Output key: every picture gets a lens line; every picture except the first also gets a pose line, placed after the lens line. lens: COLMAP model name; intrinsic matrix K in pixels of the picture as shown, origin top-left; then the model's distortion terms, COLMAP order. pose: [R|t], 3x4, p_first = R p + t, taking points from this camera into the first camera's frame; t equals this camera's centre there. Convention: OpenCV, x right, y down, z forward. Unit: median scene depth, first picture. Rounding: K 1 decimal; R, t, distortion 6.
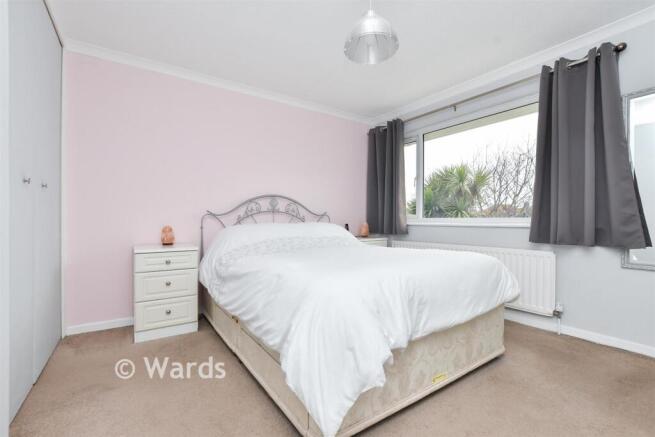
lens RADIAL K [[288.6, 0, 327.9], [0, 288.6, 219.4], [0, 0, 1]] dist [-0.002503, -0.000280]
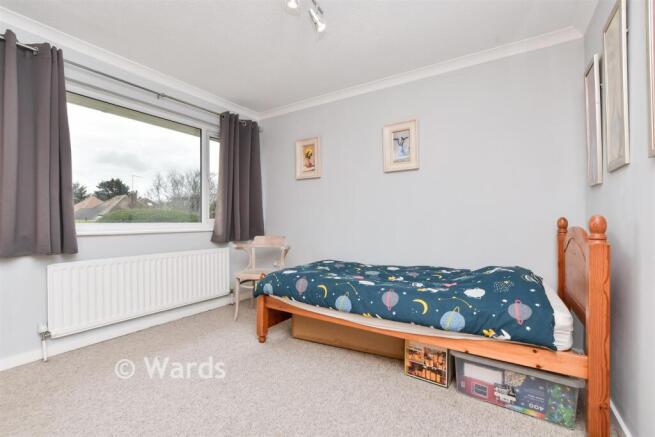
lens RADIAL K [[288.6, 0, 328.0], [0, 288.6, 218.1], [0, 0, 1]] dist [-0.002503, -0.000280]
pose [[-0.362334, 0.002470, 0.932045, -0.639876], [-0.000755, 0.999995, -0.002943, -0.023457], [-0.932048, -0.001771, -0.362330, 0.973854]]
